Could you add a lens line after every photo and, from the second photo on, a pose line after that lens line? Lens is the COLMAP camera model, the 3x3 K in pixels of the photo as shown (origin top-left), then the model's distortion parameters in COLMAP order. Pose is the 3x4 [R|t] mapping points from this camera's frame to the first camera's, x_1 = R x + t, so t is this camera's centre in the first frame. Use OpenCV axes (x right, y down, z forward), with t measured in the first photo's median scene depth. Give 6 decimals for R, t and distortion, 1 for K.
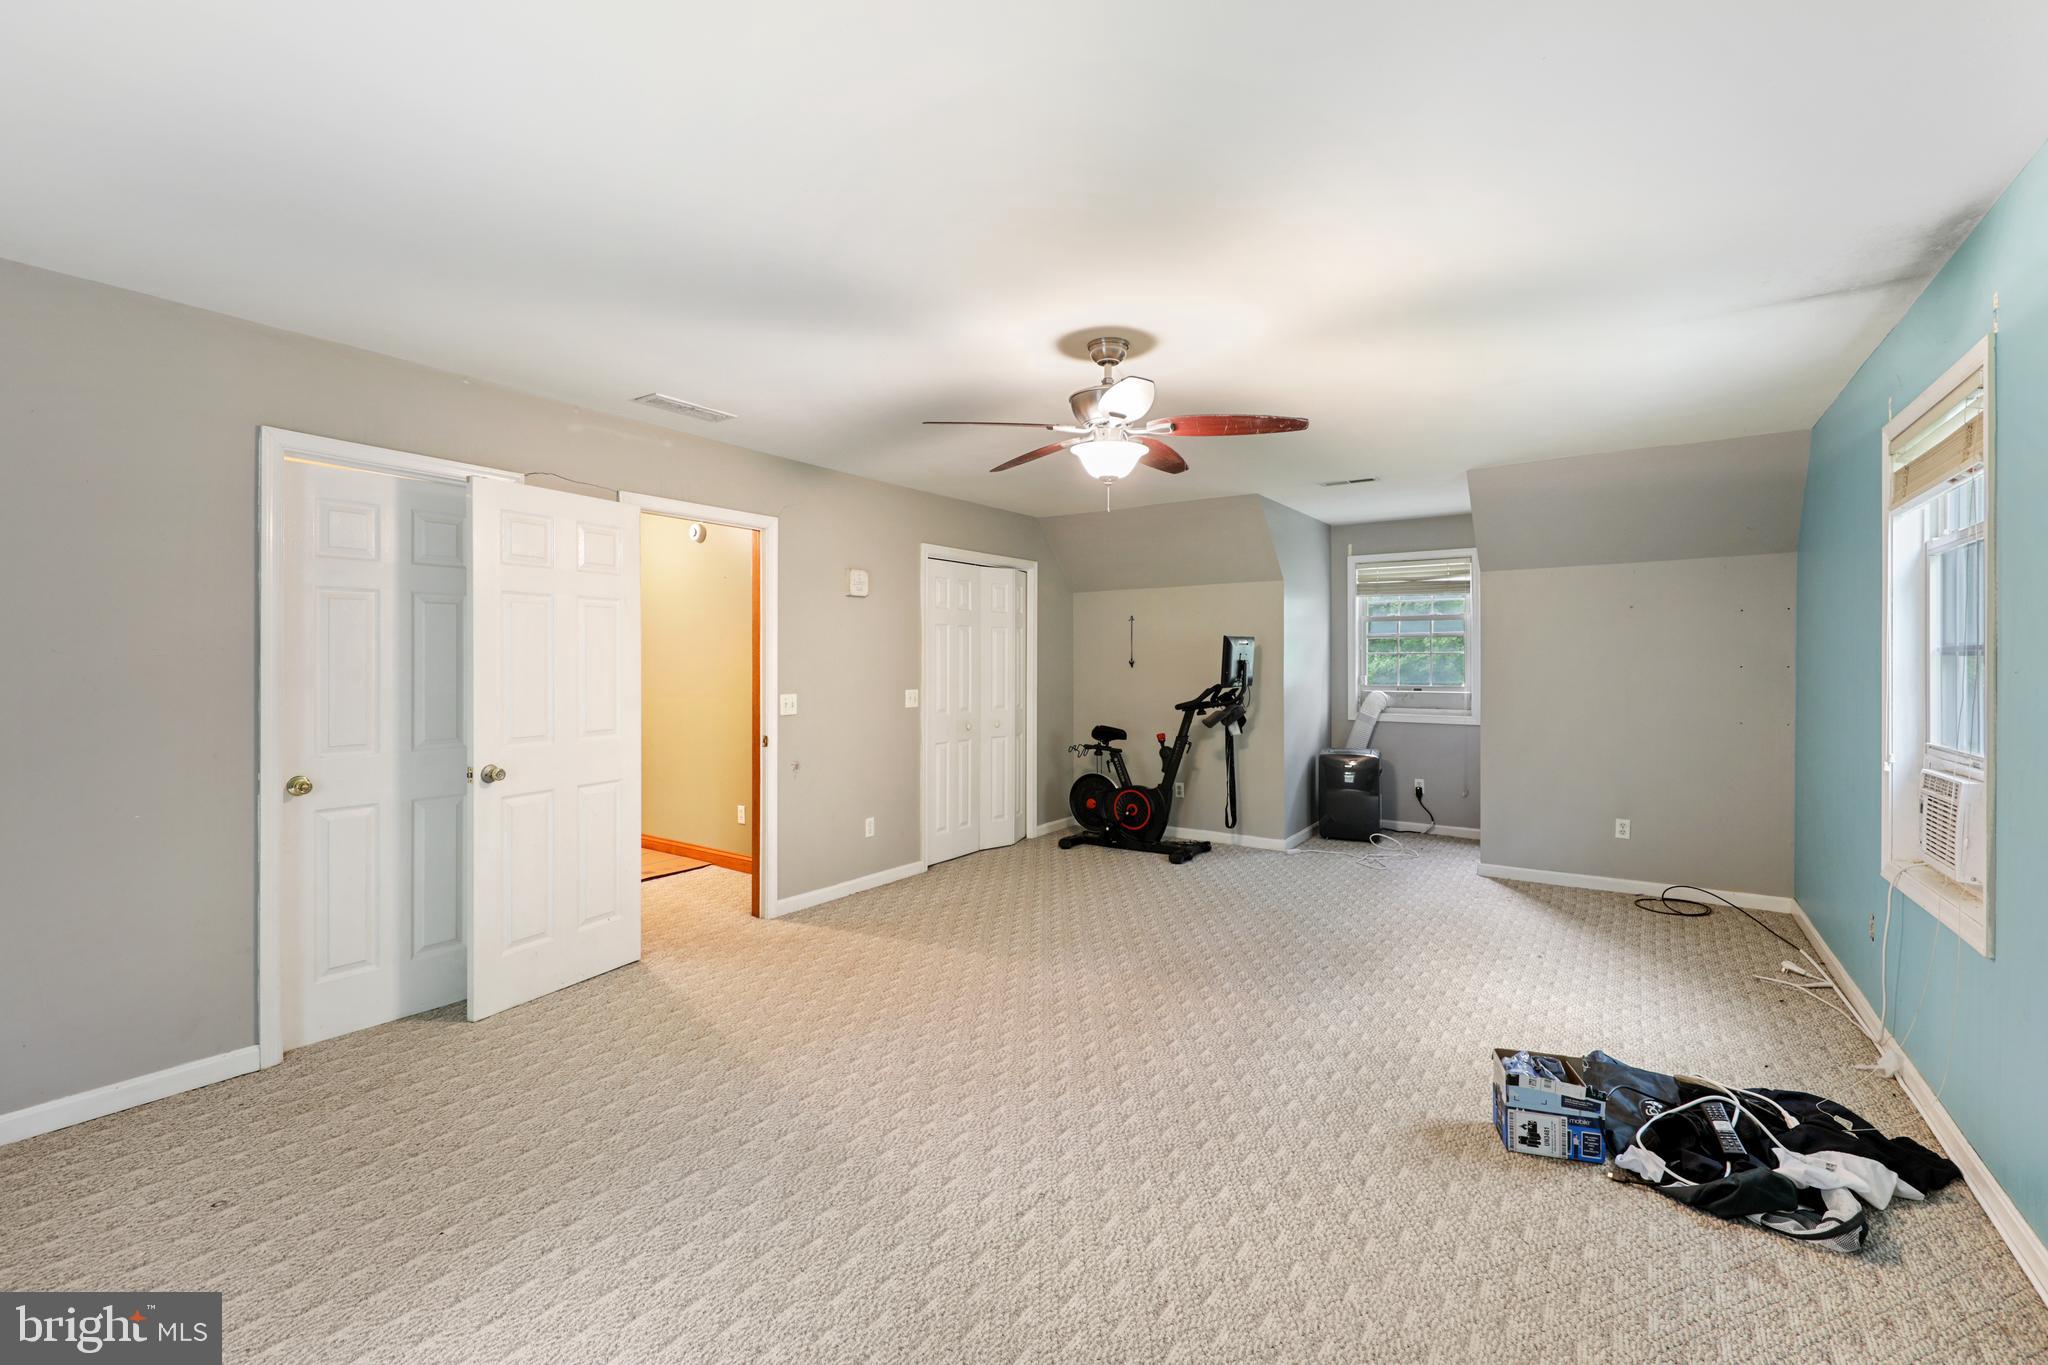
lens RADIAL K [[885.2, 0, 1003.6], [0, 885.2, 656.2], [0, 0, 1]] dist [0.015362, -0.000053]
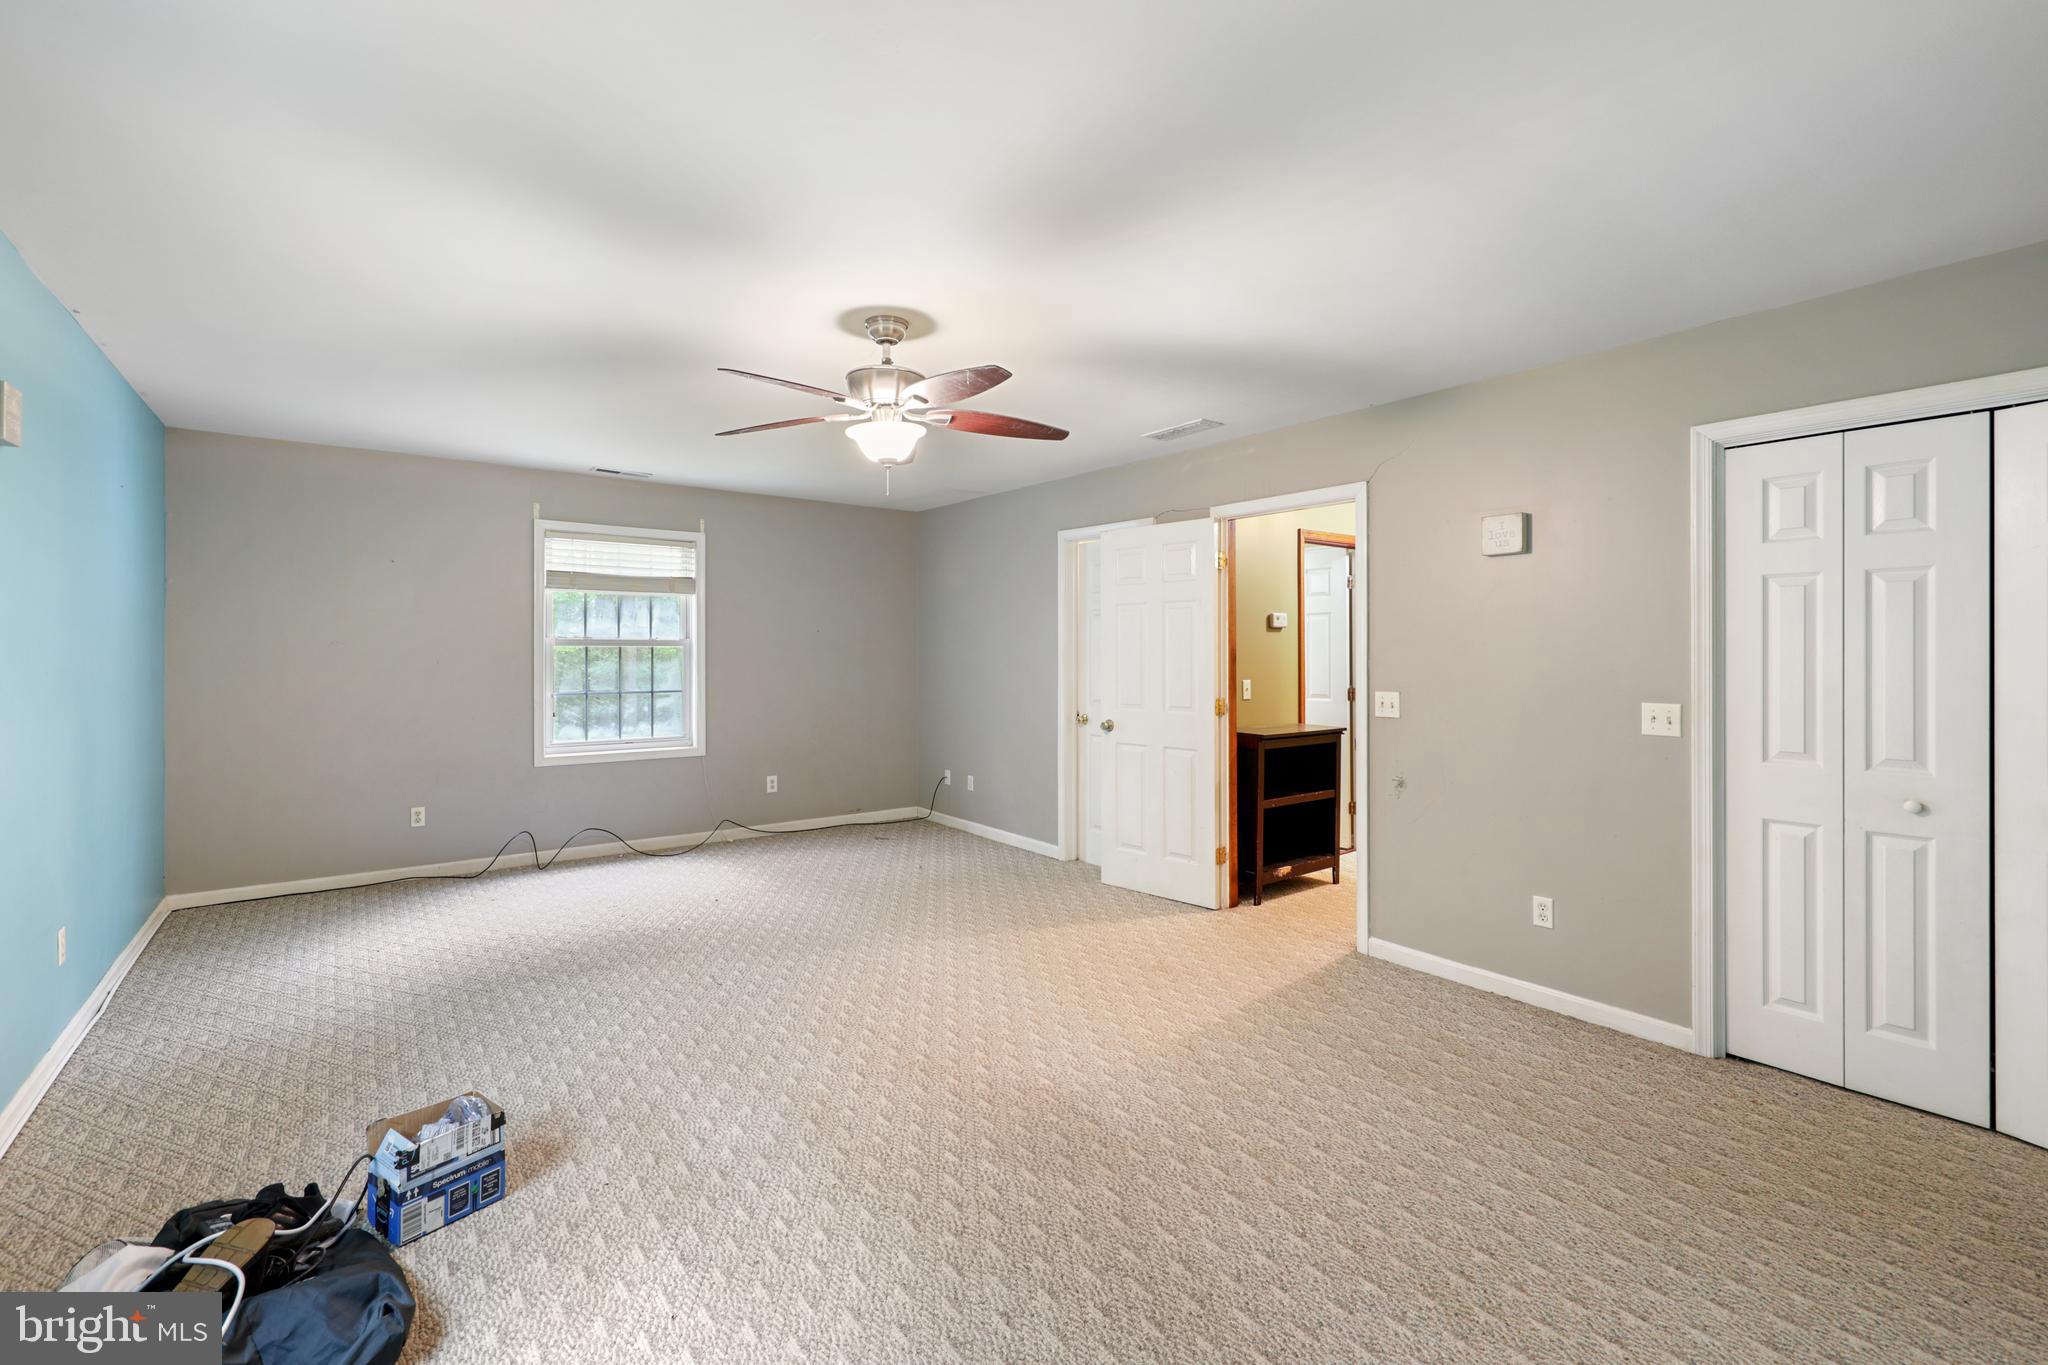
lens RADIAL K [[885.2, 0, 1003.6], [0, 885.2, 656.2], [0, 0, 1]] dist [0.015362, -0.000053]
pose [[-0.322223, 0.004585, -0.946653, 0.939383], [0.003313, 0.999988, 0.003716, 0.008484], [0.946658, -0.001938, -0.322234, 1.353924]]
